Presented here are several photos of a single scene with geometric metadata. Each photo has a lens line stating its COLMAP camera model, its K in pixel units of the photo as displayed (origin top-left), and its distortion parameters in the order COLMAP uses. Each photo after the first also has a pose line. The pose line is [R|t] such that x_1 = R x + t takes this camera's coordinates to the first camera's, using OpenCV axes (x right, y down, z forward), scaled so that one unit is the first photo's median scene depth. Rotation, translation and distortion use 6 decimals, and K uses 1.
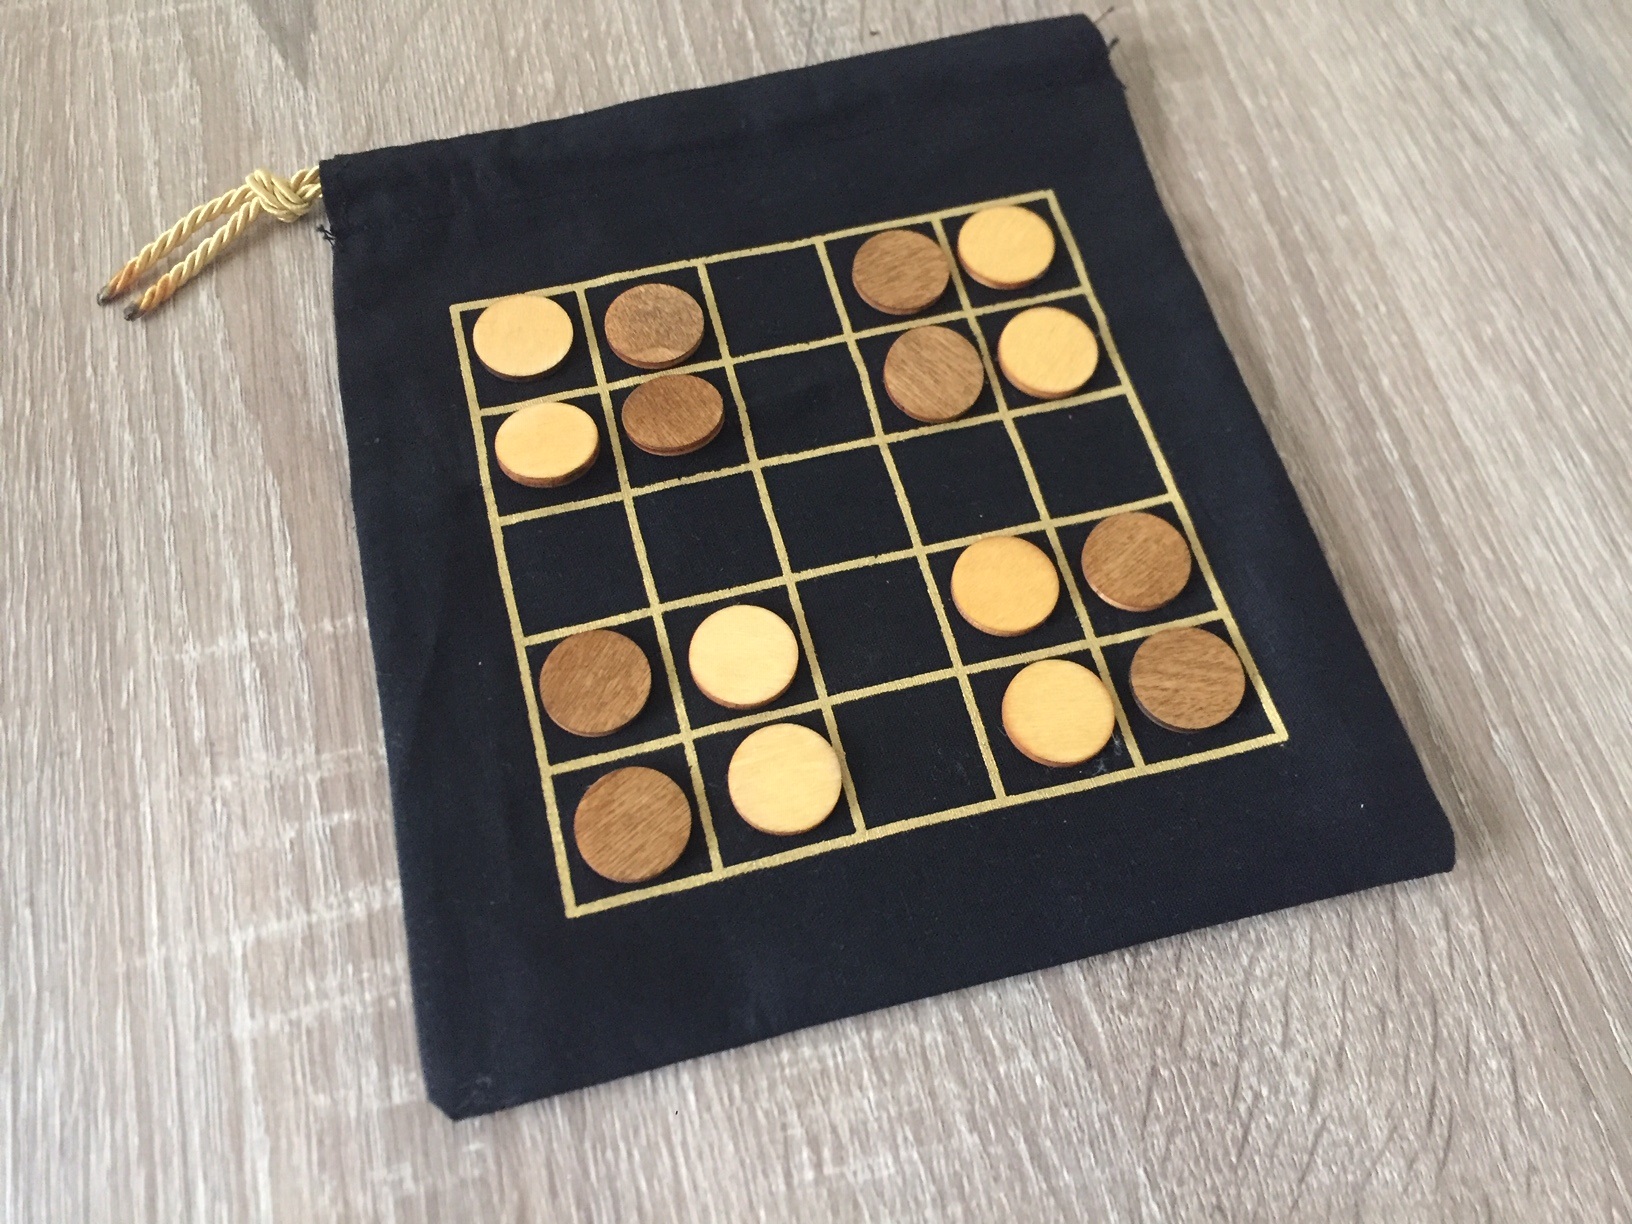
lens RADIAL K [[1436.2, 0, 801.0], [0, 1436.2, 596.6], [0, 0, 1]] dist [0.092036, -0.167475]
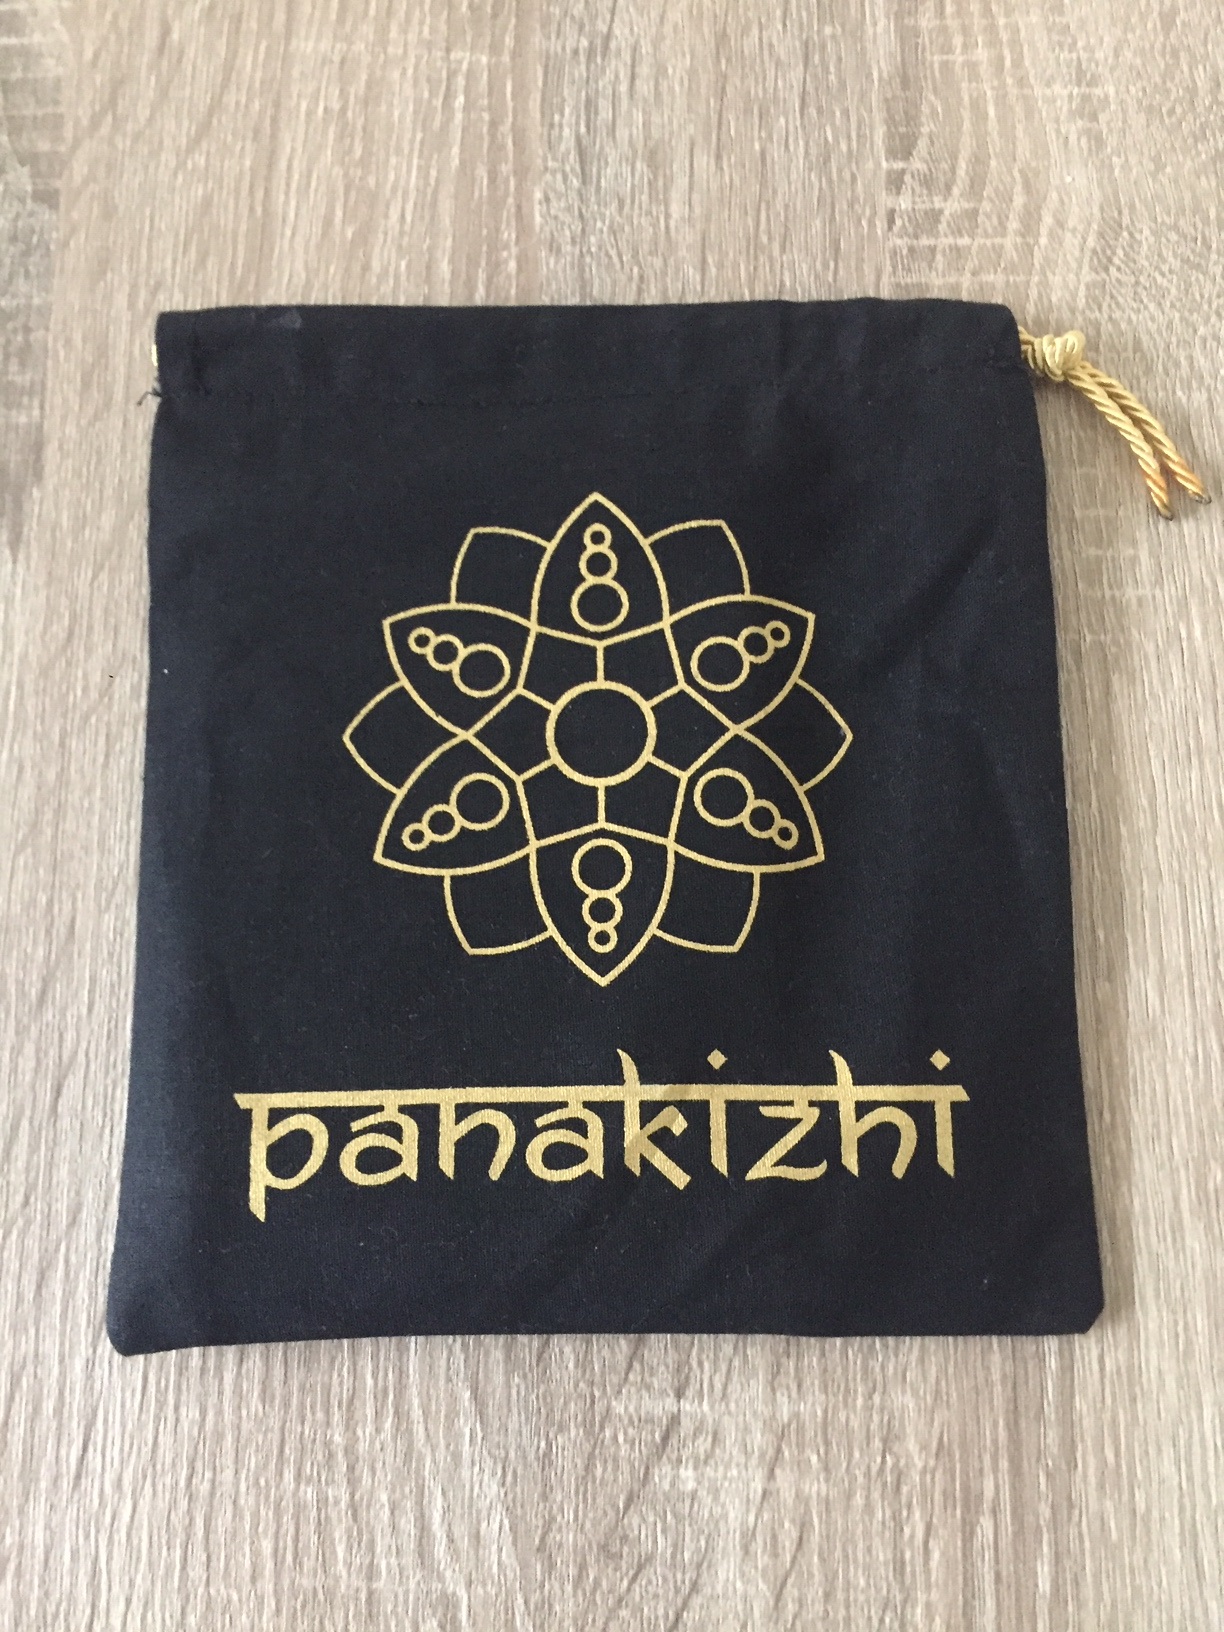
lens RADIAL K [[1436.2, 0, 617.6], [0, 1436.2, 801.7], [0, 0, 1]] dist [0.092036, -0.167475]
pose [[0.970096, 0.222911, -0.096042, 0.160036], [-0.191674, 0.946309, 0.260307, -0.569316], [0.148911, -0.234114, 0.960737, 0.164223]]
